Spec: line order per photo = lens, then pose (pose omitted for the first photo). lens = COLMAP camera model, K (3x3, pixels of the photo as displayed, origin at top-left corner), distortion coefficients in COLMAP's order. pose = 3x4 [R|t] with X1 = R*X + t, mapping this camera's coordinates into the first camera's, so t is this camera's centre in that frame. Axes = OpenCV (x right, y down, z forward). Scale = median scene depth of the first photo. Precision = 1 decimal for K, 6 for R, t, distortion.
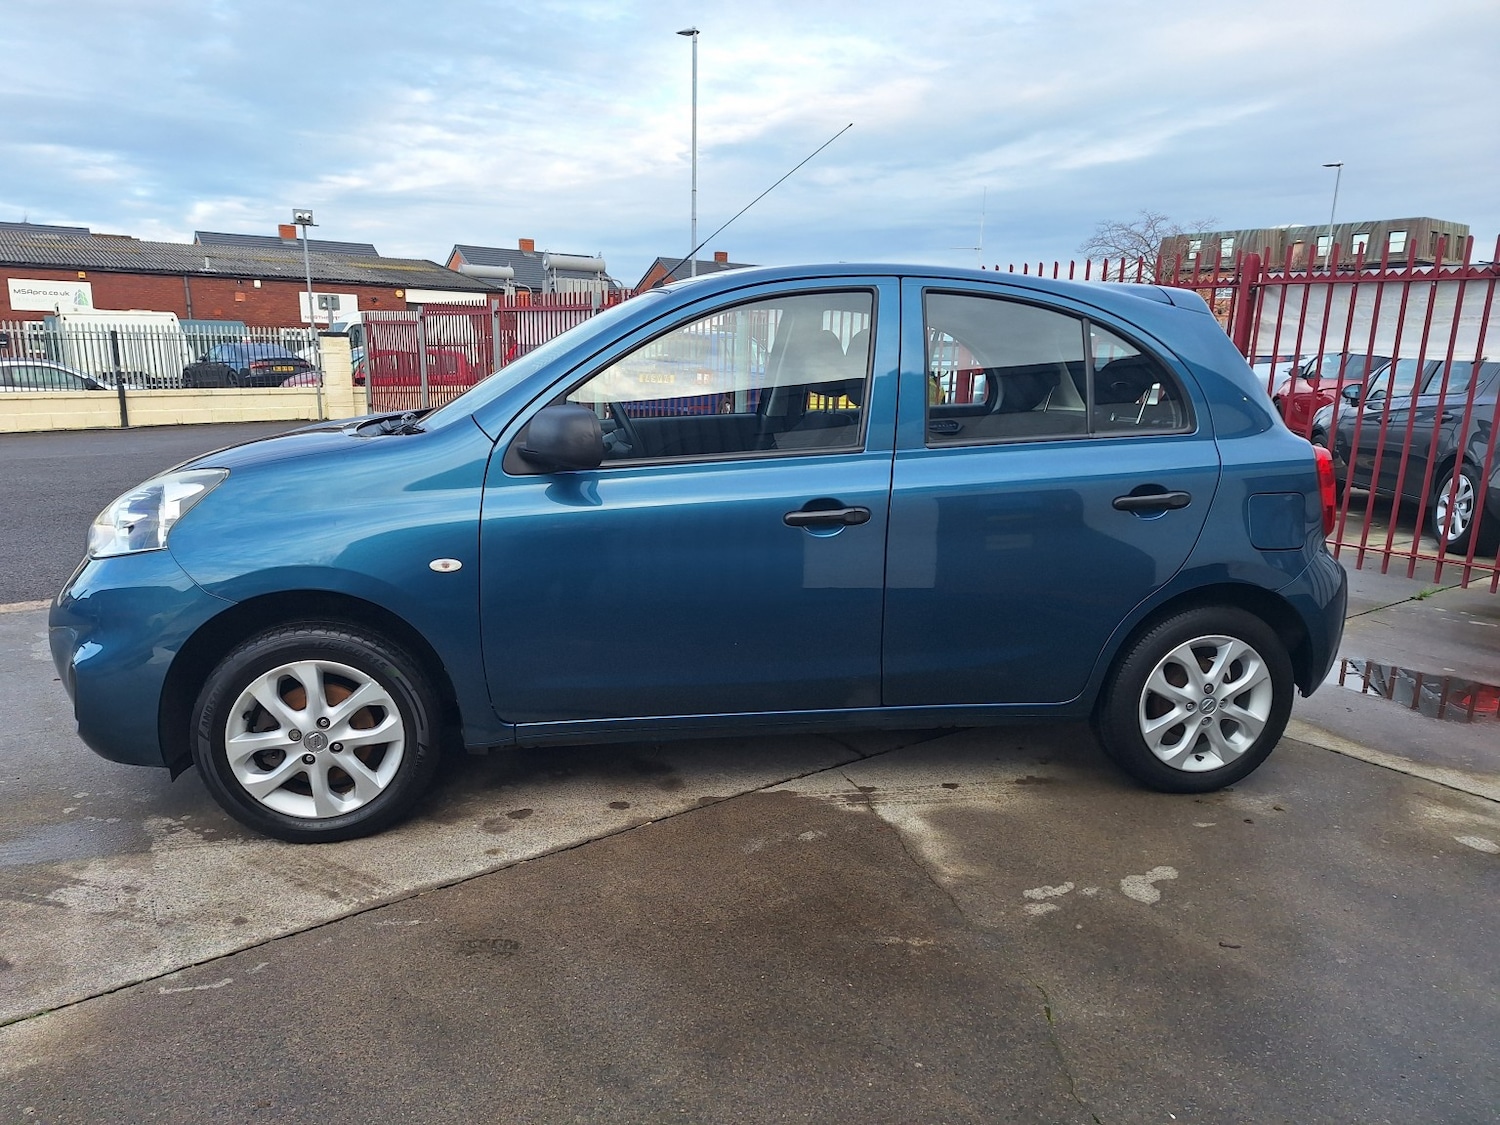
lens RADIAL K [[1044.7, 0, 740.6], [0, 1044.7, 569.2], [0, 0, 1]] dist [0.057781, -0.054214]
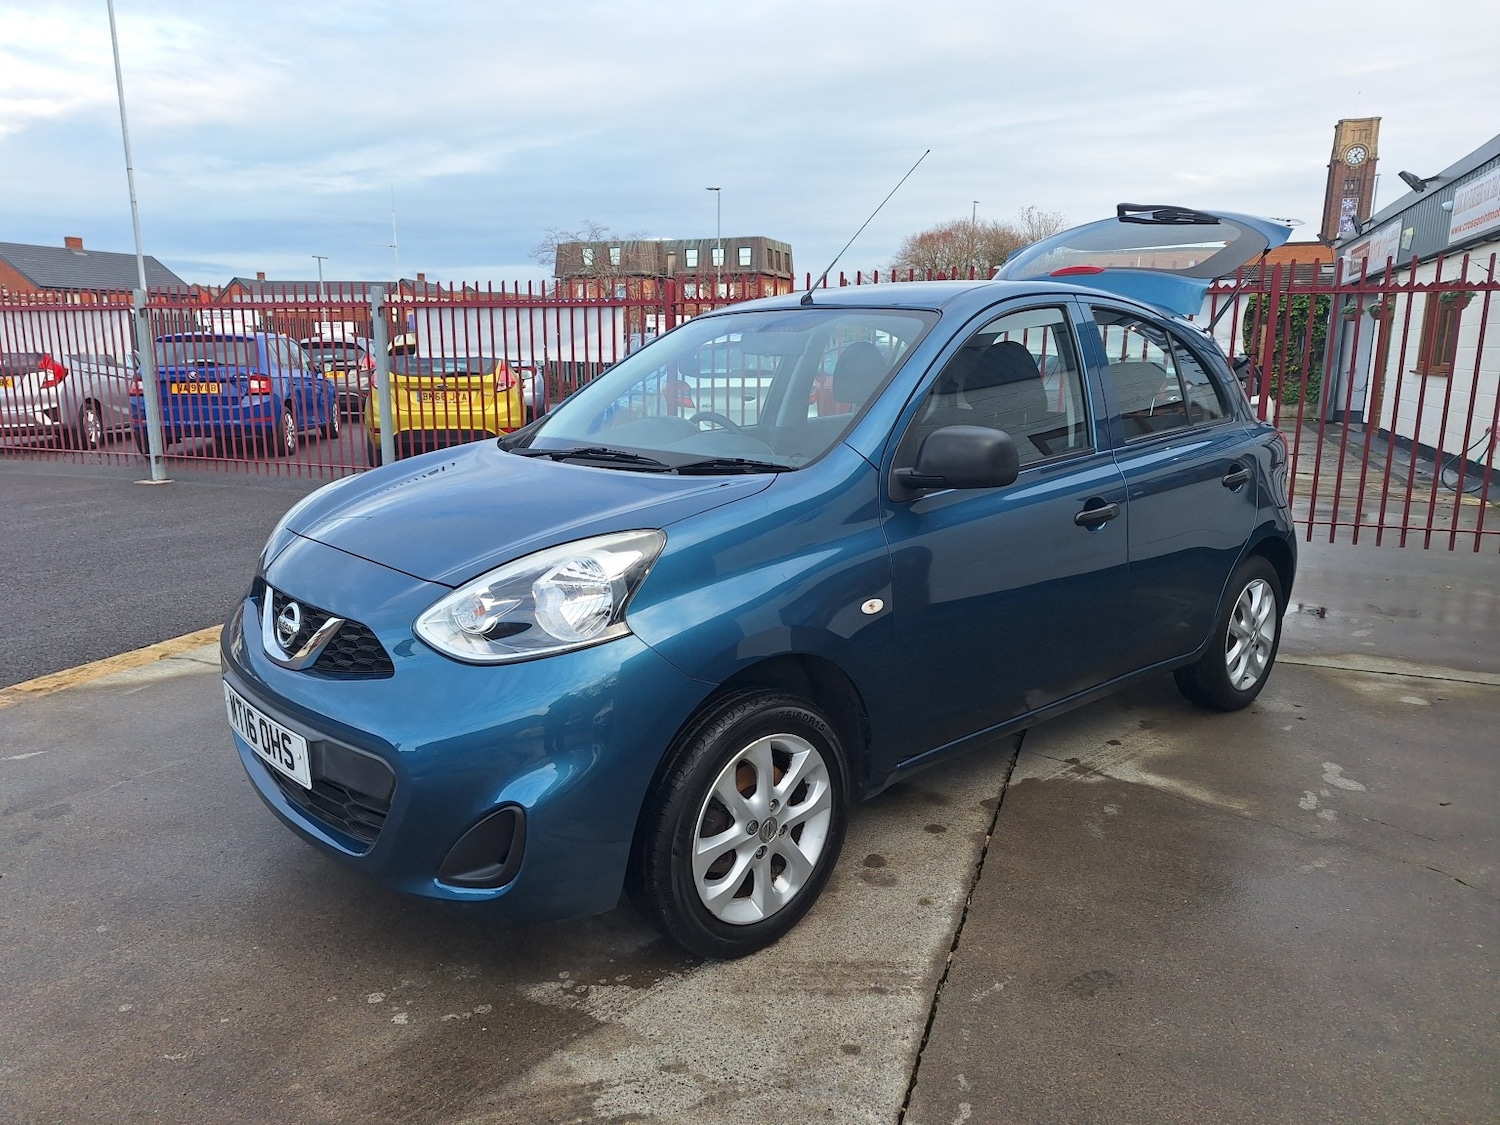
lens RADIAL K [[1044.7, 0, 729.7], [0, 1044.7, 552.7], [0, 0, 1]] dist [0.057781, -0.054214]
pose [[0.852163, -0.116739, 0.510089, -0.755823], [0.124141, 0.992070, 0.019653, -0.075027], [-0.508338, 0.046575, 0.859897, 0.239871]]
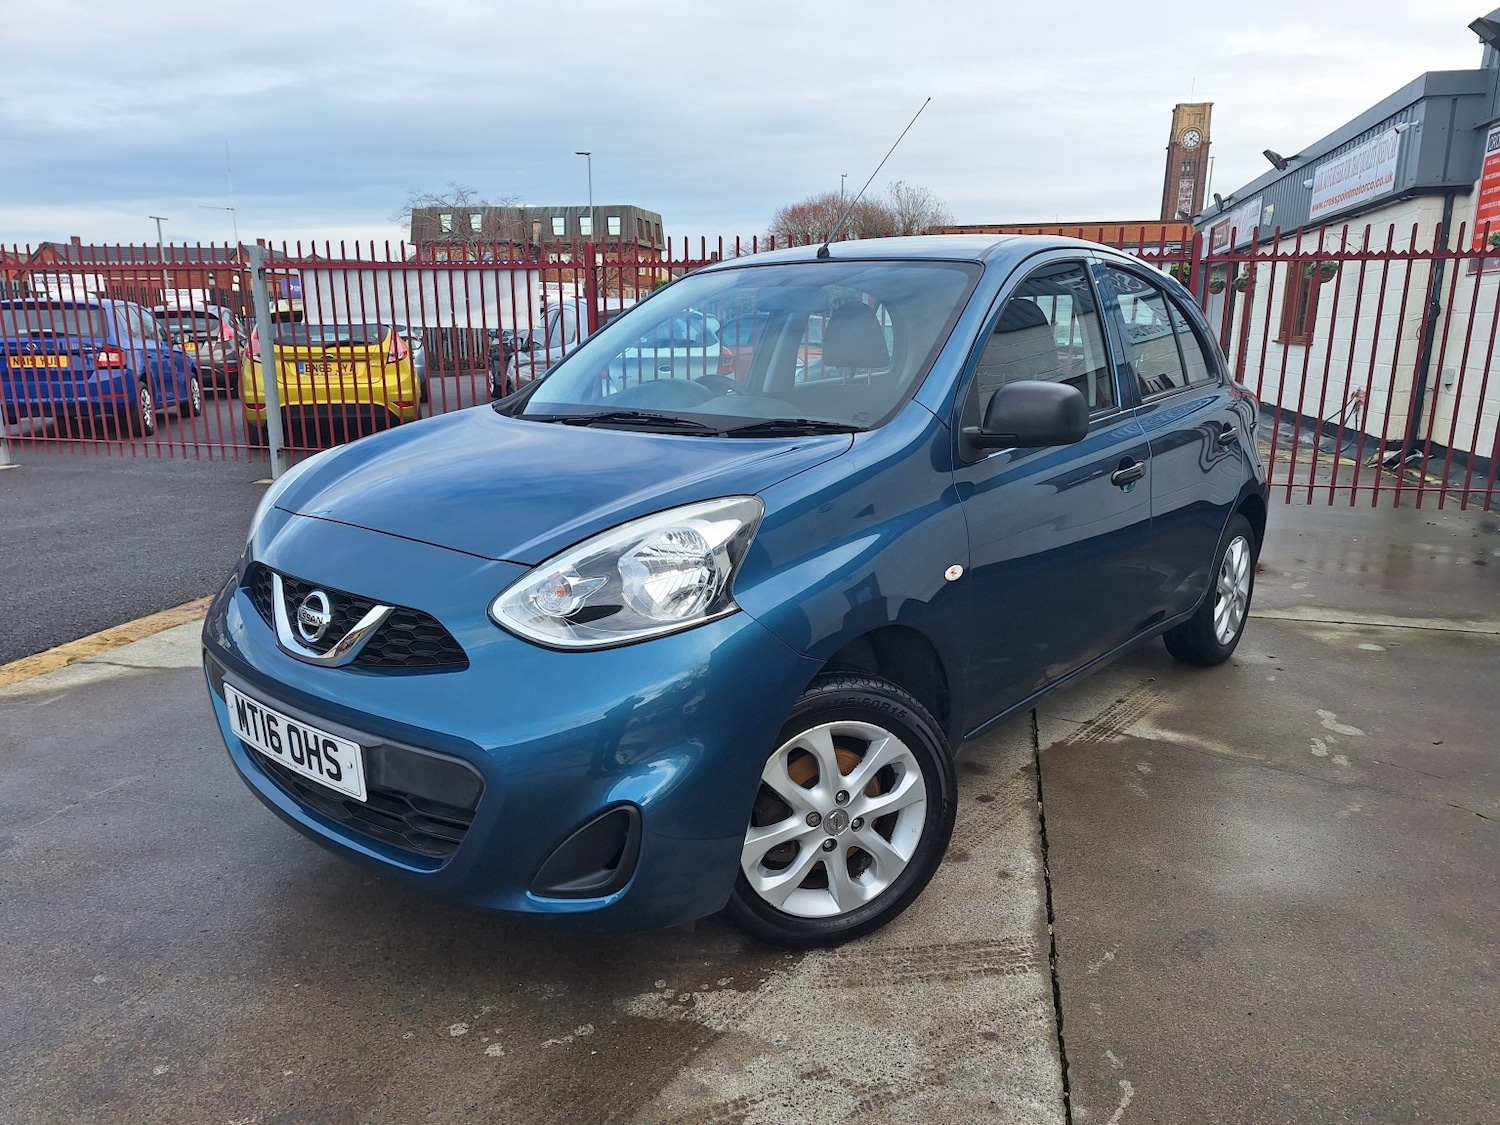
lens RADIAL K [[1044.7, 0, 757.7], [0, 1044.7, 571.7], [0, 0, 1]] dist [0.057781, -0.054214]
pose [[0.765123, -0.164650, 0.622477, -0.842663], [0.147600, 0.985859, 0.079344, -0.087057], [-0.626739, 0.031170, 0.778606, 0.375535]]
